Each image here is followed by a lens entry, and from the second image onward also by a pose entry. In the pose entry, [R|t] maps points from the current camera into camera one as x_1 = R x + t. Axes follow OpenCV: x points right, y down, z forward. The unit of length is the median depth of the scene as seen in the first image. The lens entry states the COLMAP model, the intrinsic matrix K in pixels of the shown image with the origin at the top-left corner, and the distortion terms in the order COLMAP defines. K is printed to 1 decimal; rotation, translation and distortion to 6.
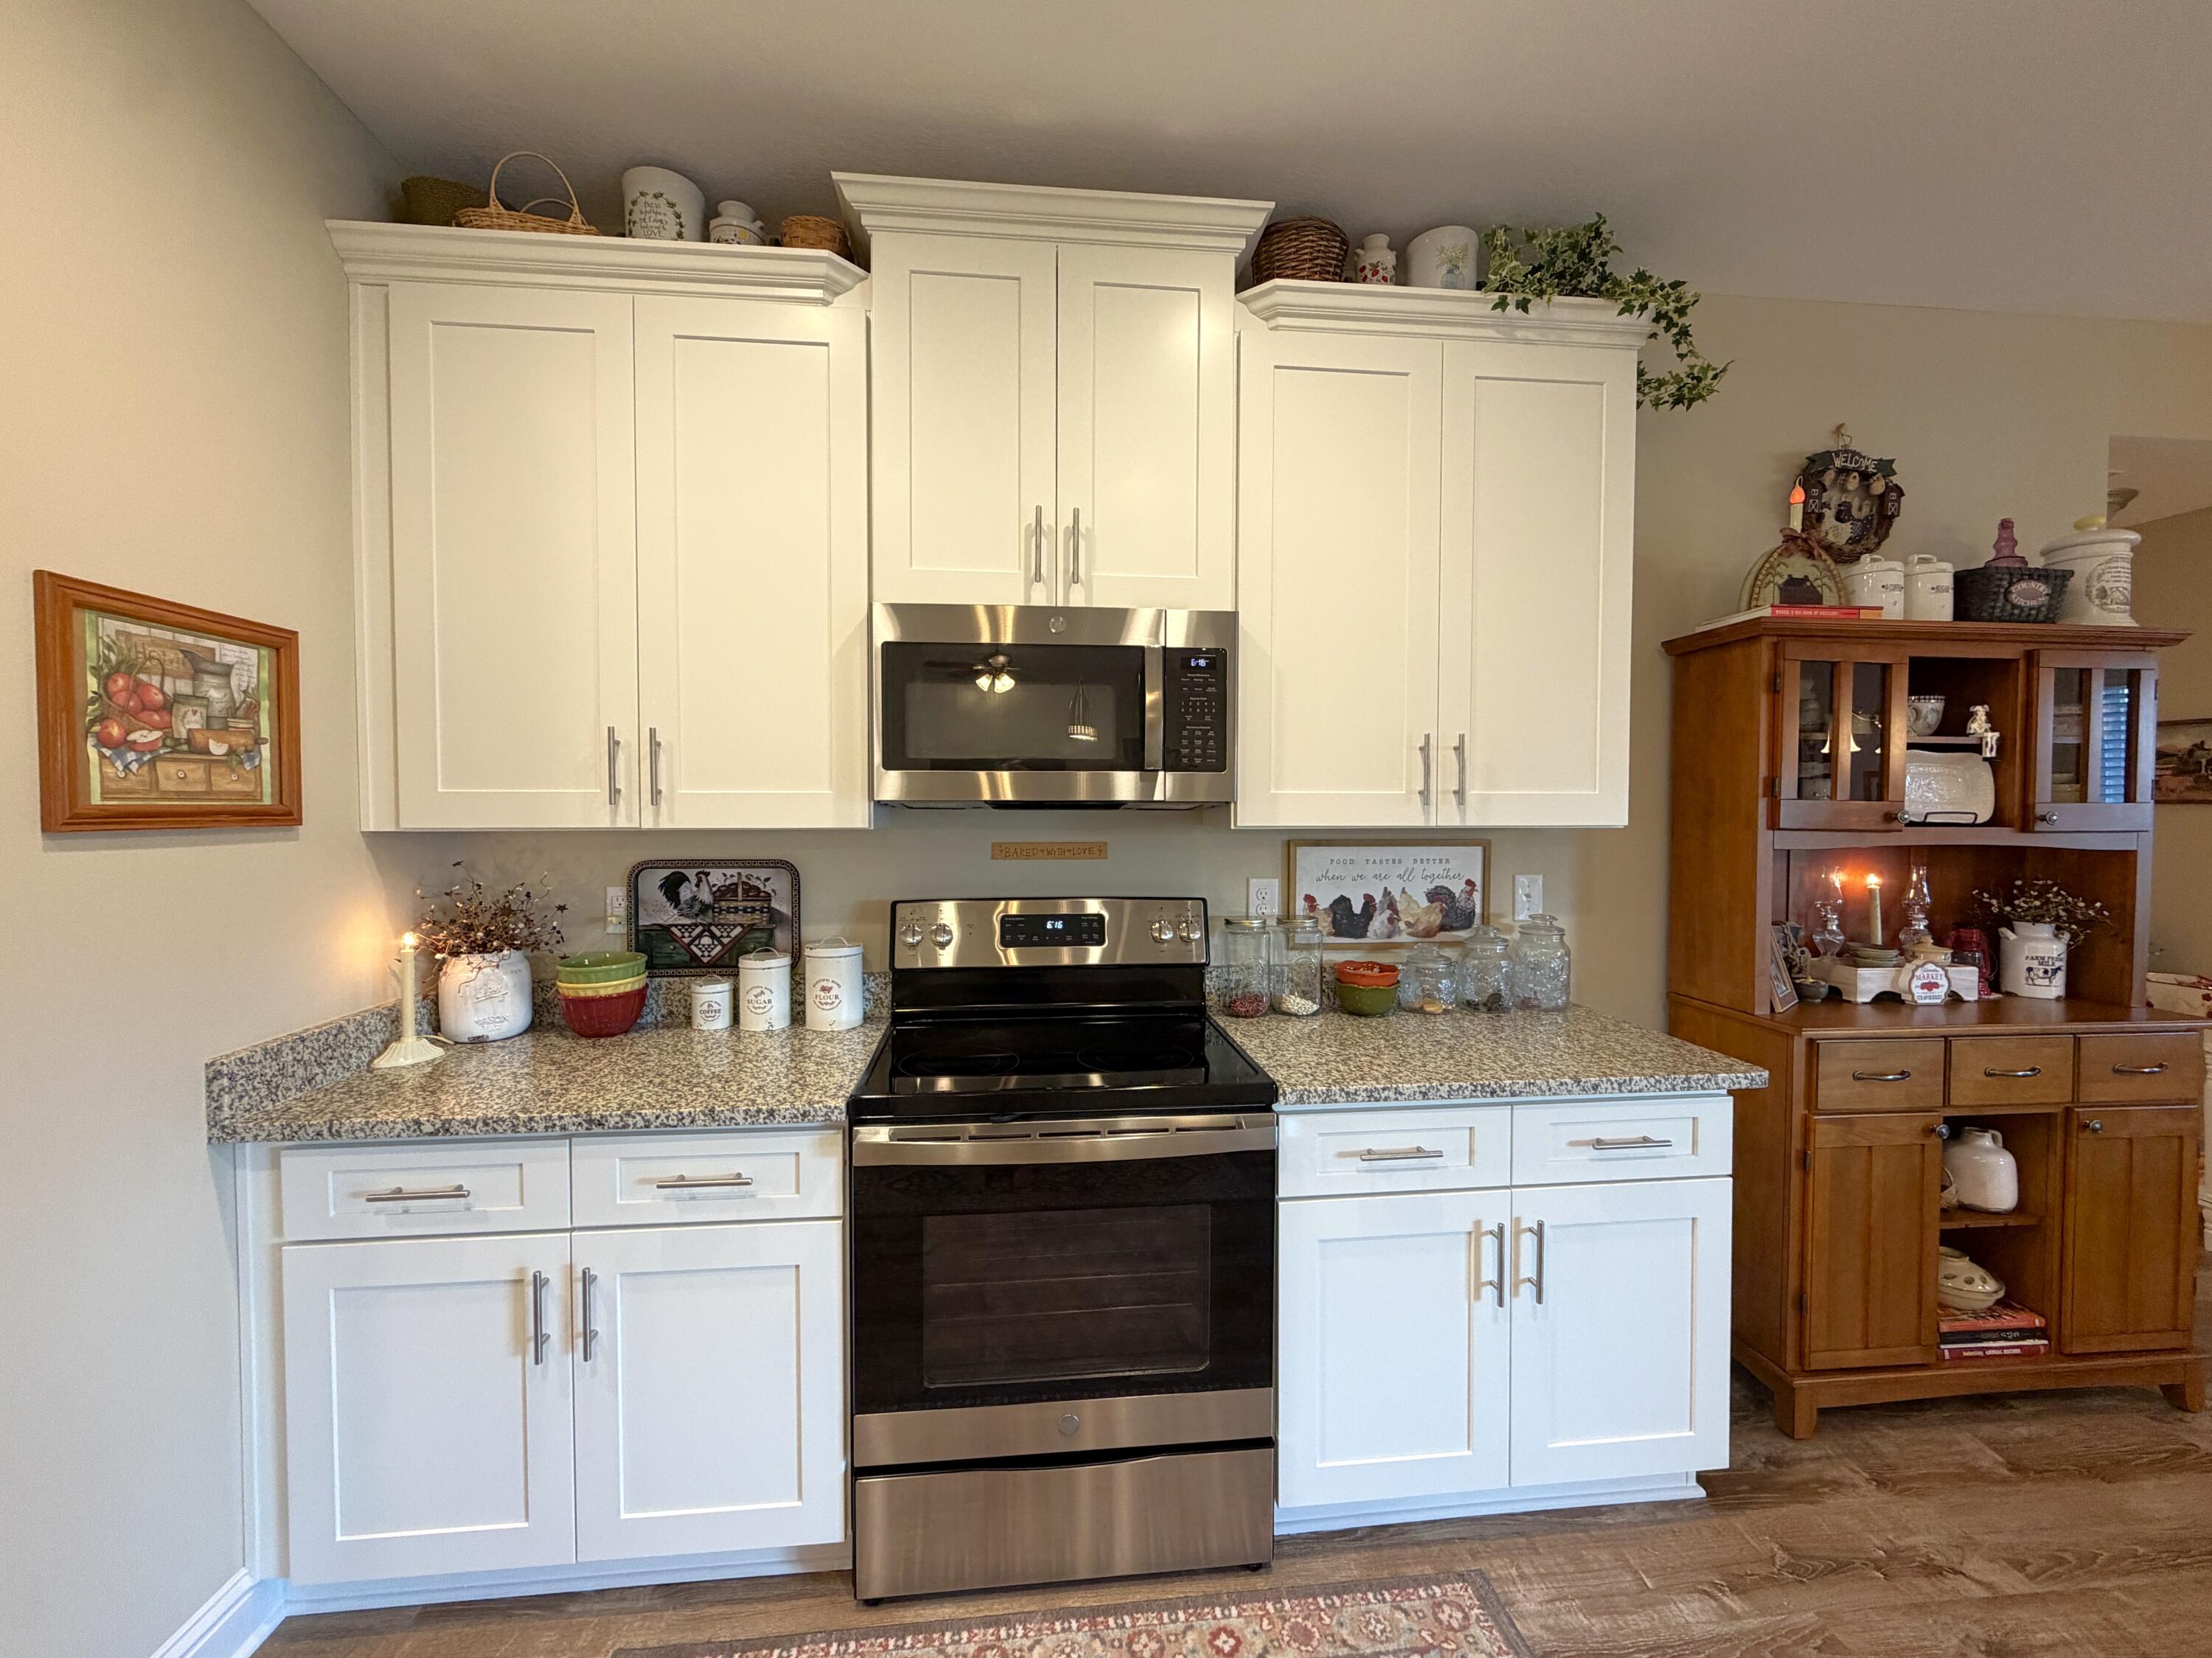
lens RADIAL K [[893.8, 0, 1097.5], [0, 893.8, 830.6], [0, 0, 1]] dist [0.000546, 0.000127]
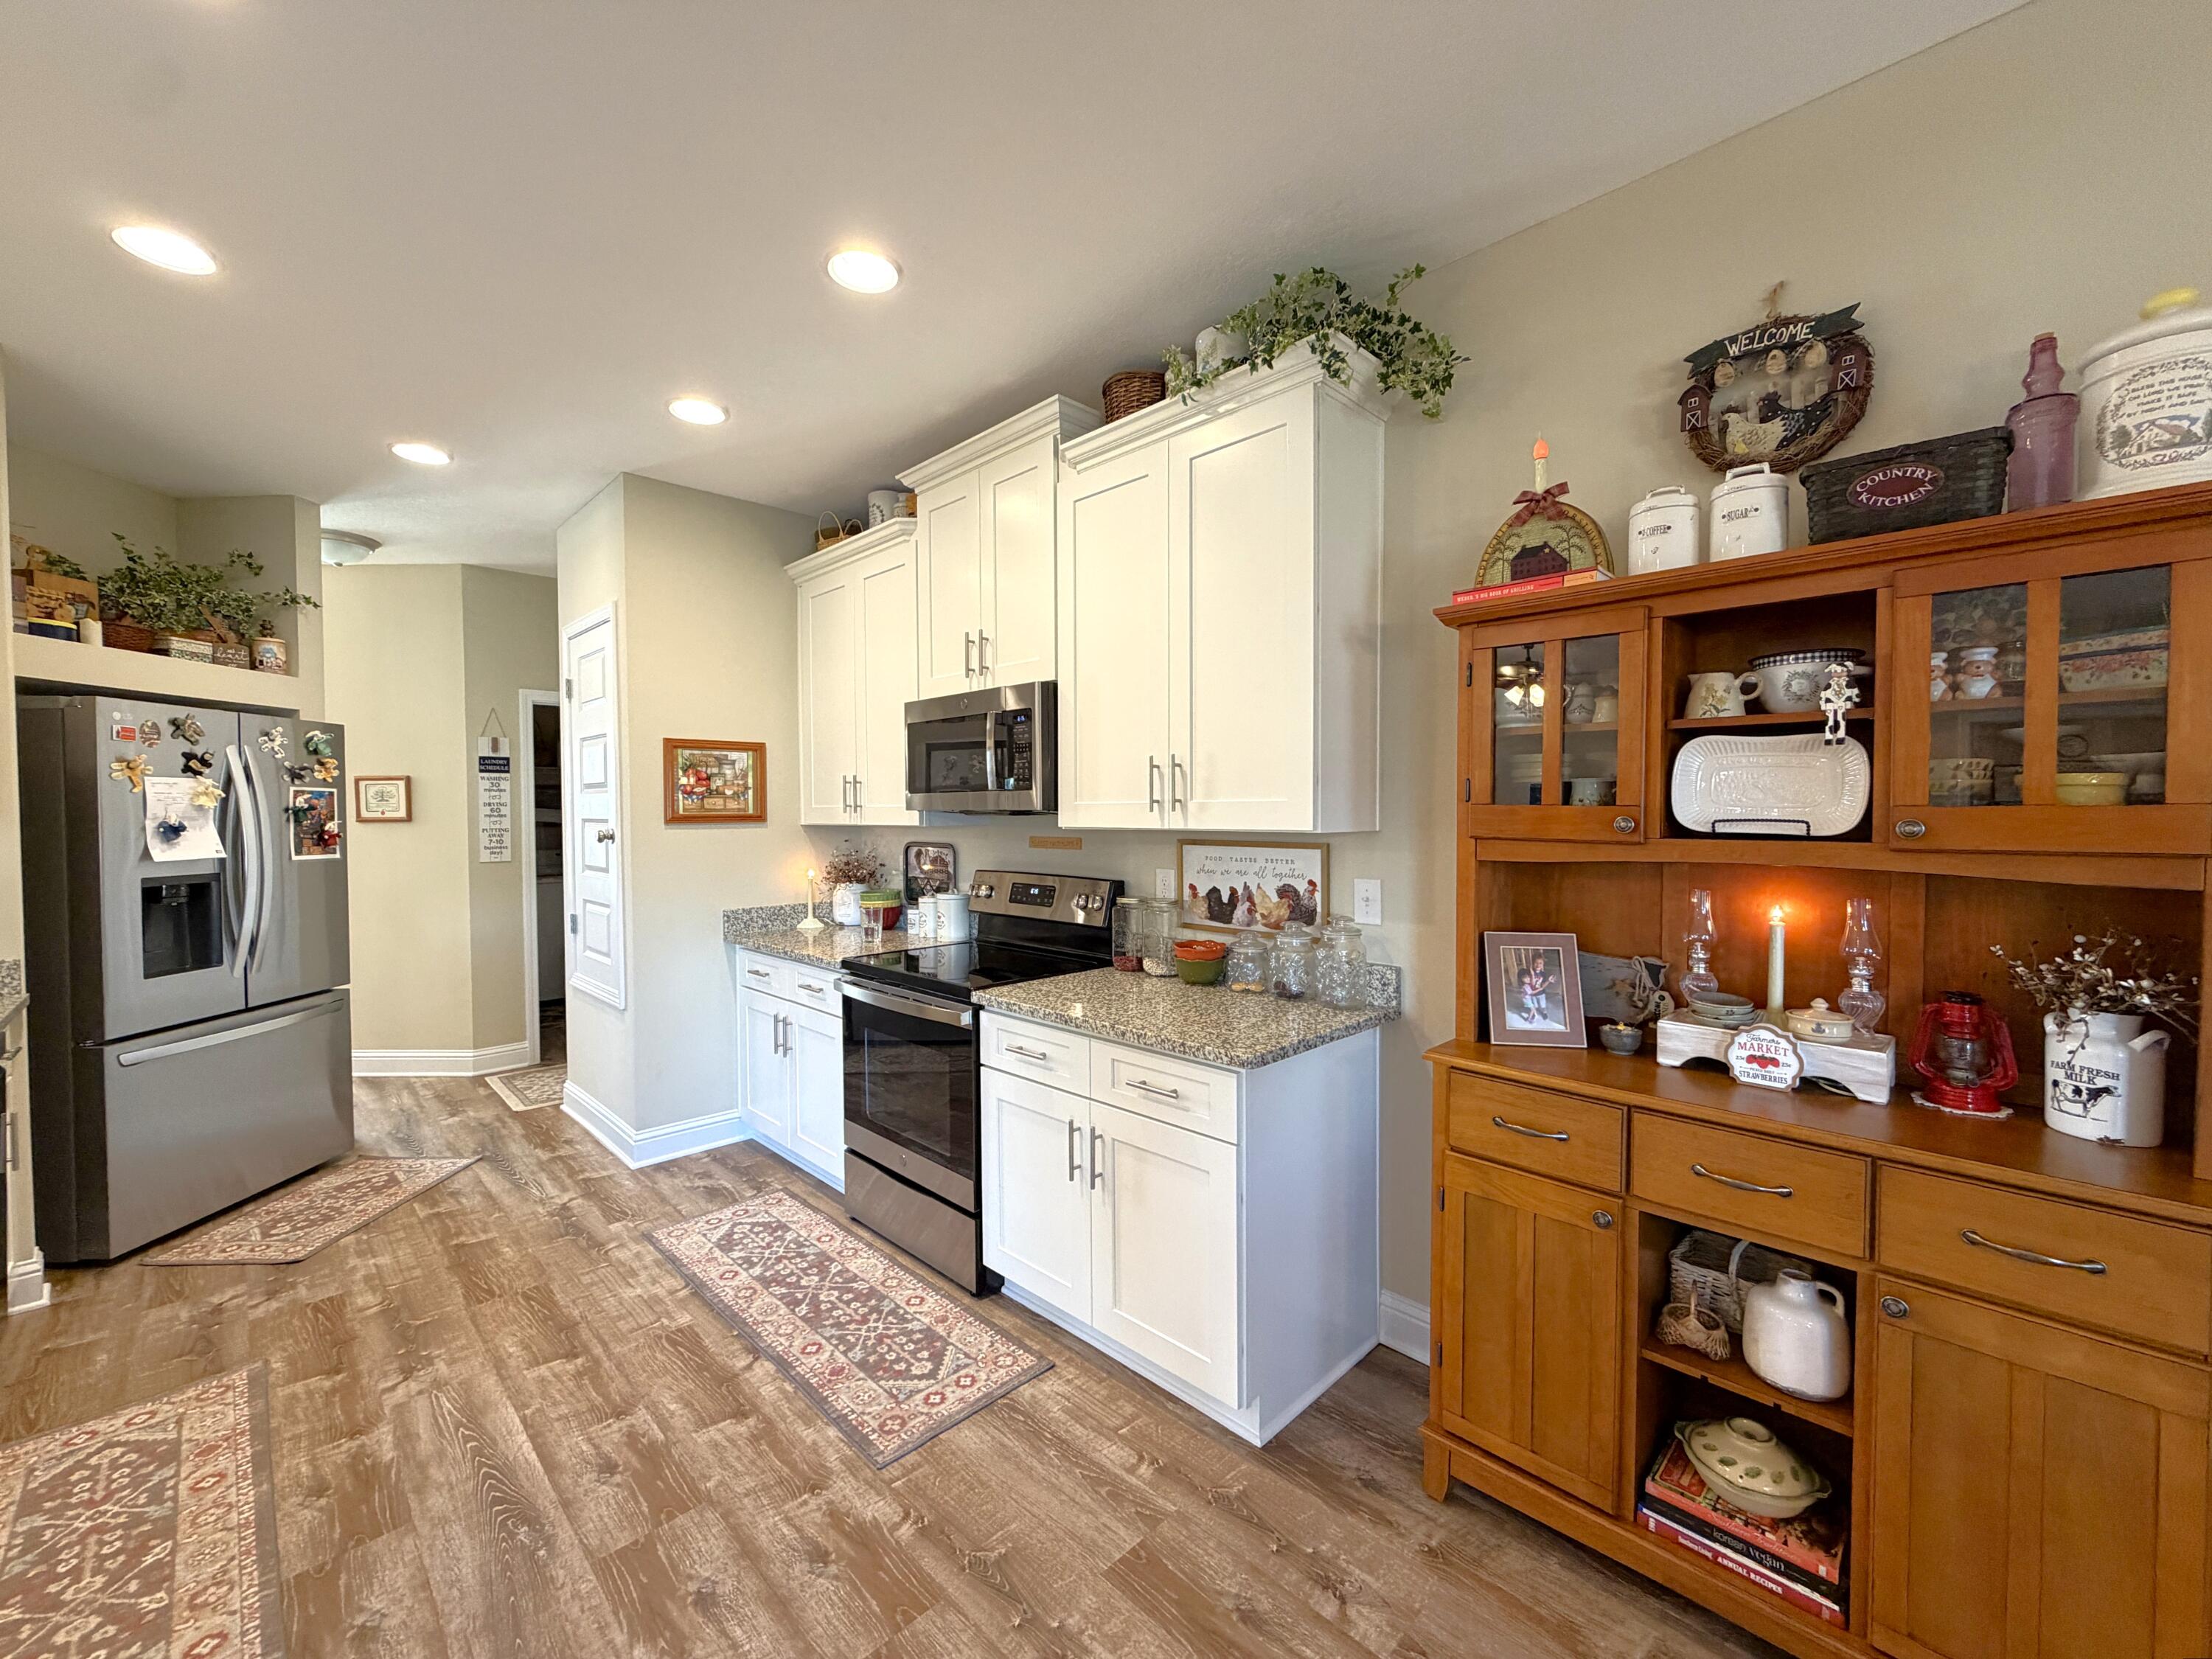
lens RADIAL K [[893.8, 0, 1096.0], [0, 893.8, 828.8], [0, 0, 1]] dist [0.000546, 0.000127]
pose [[0.624043, 0.012770, -0.781286, 1.210055], [-0.015064, 0.999877, 0.004311, -0.008472], [0.781245, 0.009079, 0.624159, 0.136931]]
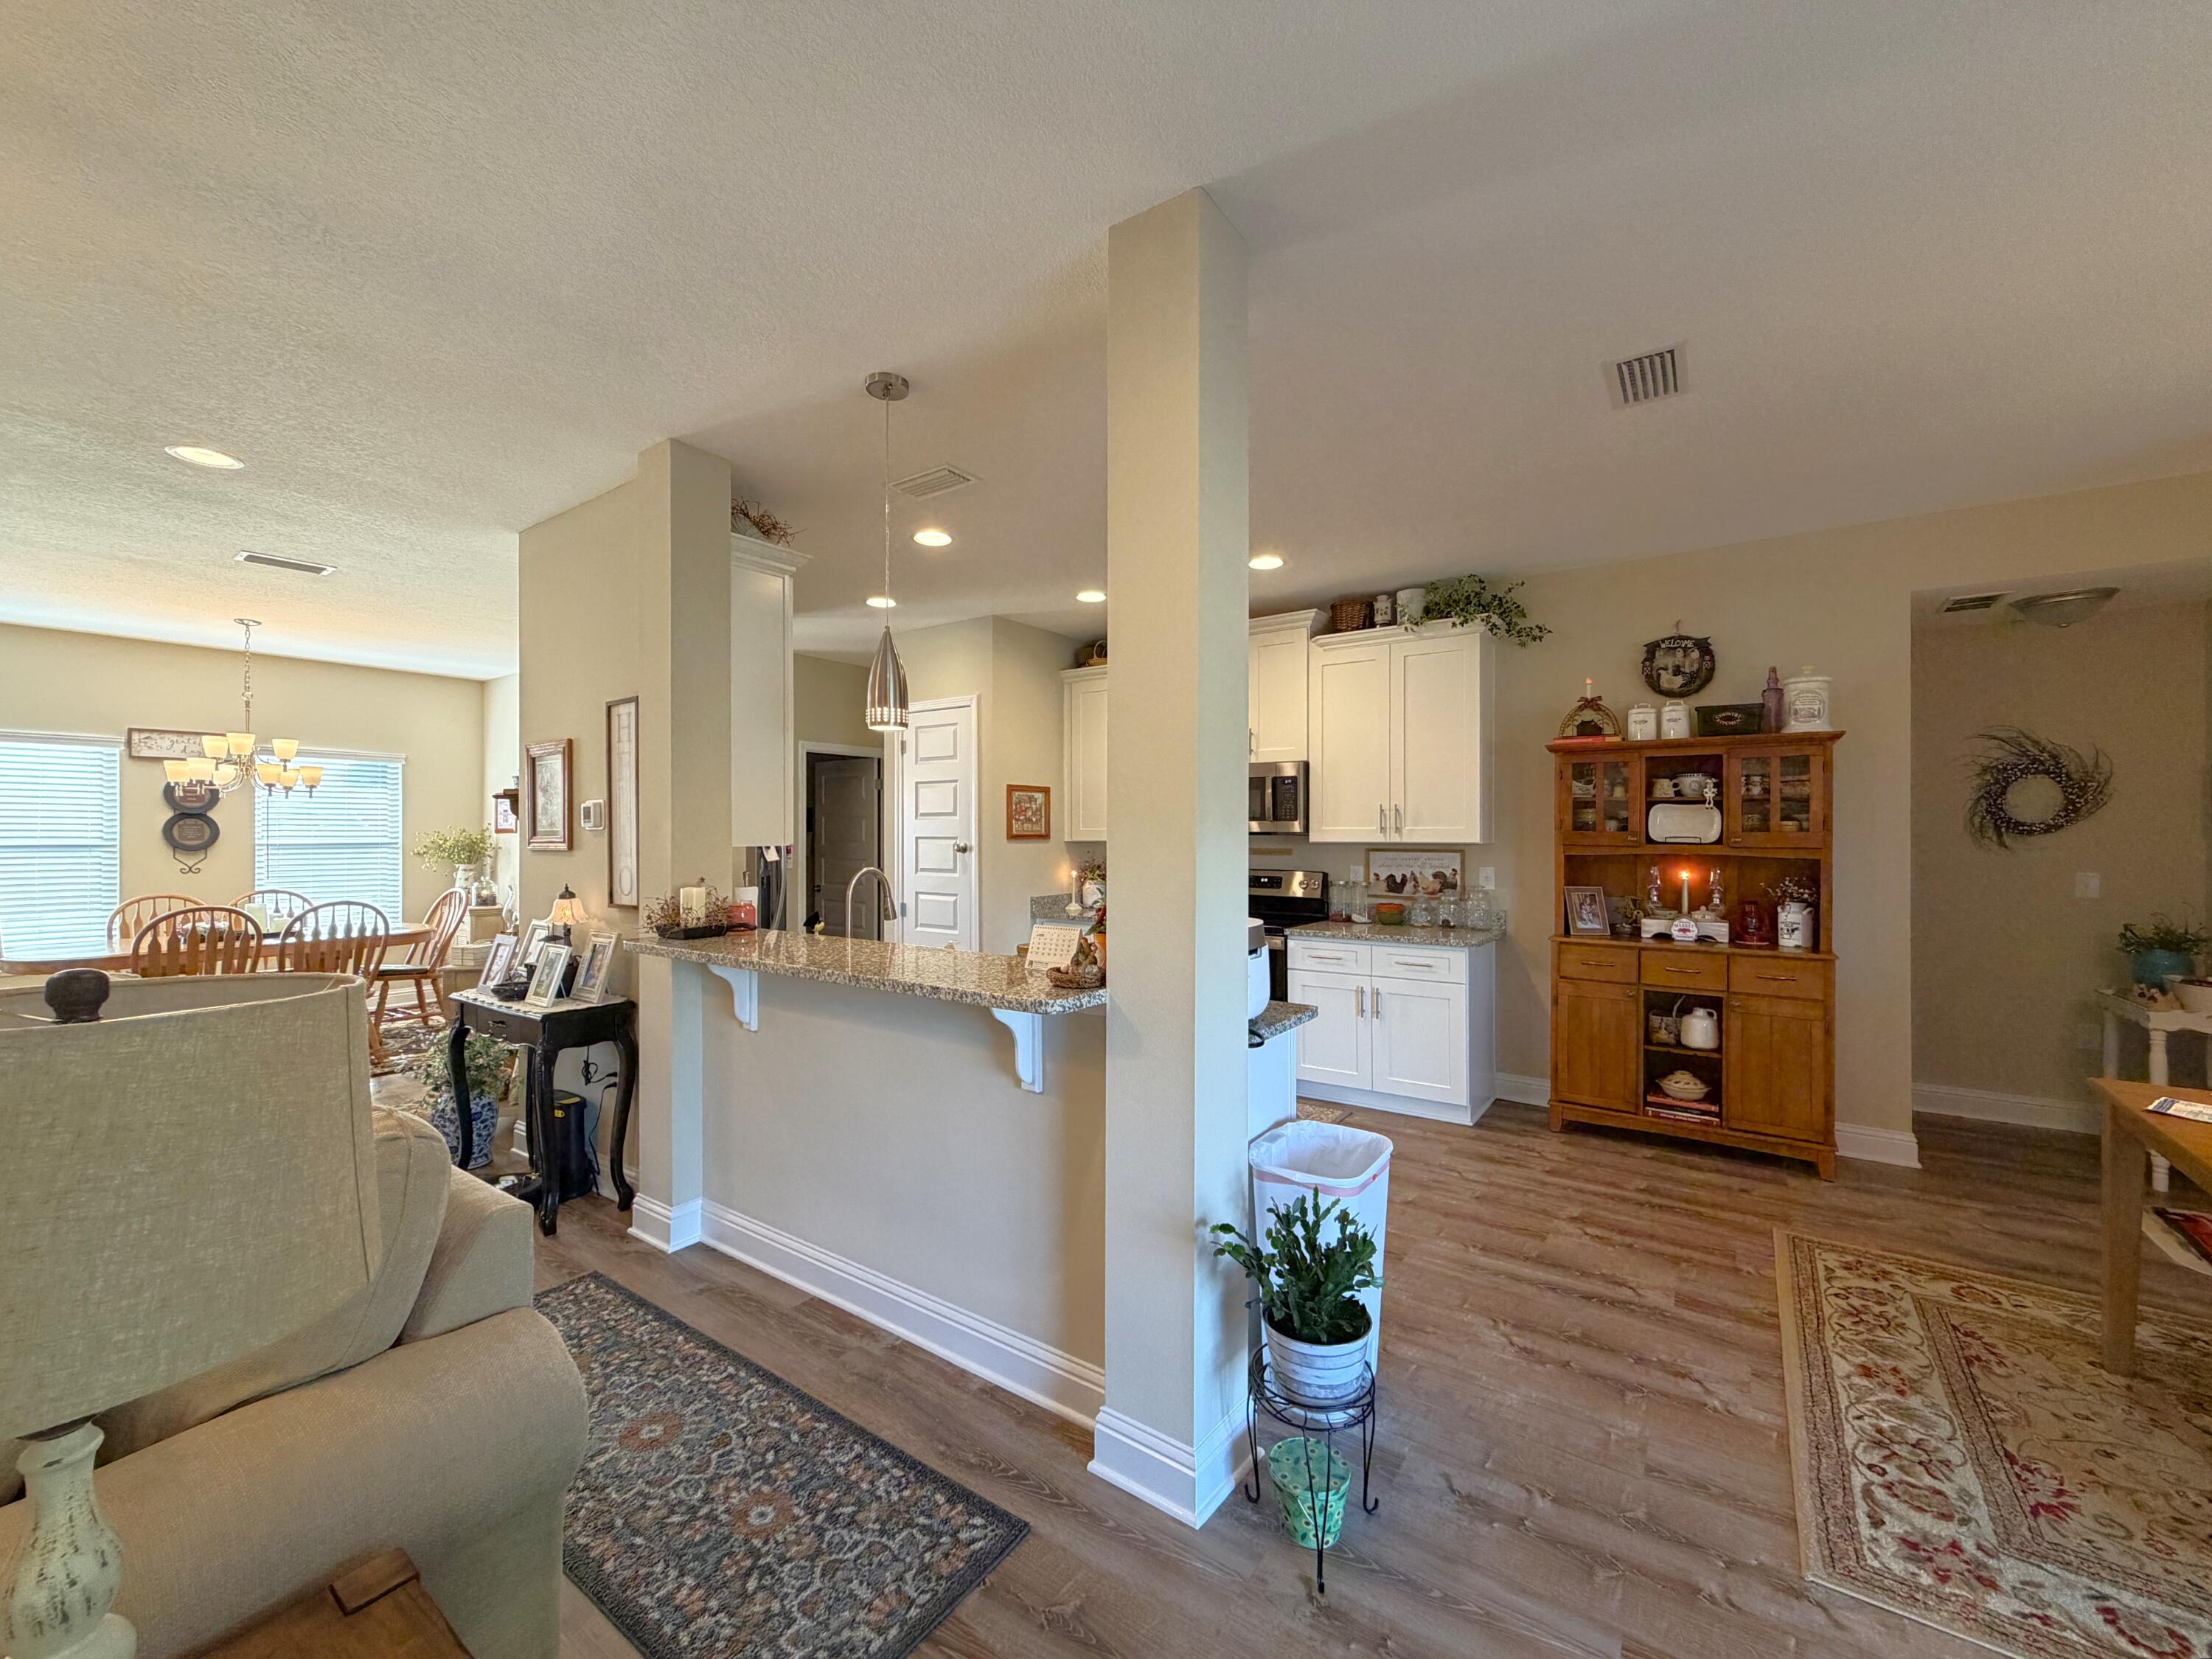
lens RADIAL K [[893.8, 0, 1097.0], [0, 893.8, 827.0], [0, 0, 1]] dist [0.000546, 0.000127]
pose [[0.751286, -0.005383, -0.659955, 1.298834], [-0.018255, 0.999415, -0.028933, 0.036614], [0.659724, 0.033784, 0.750748, -1.263506]]
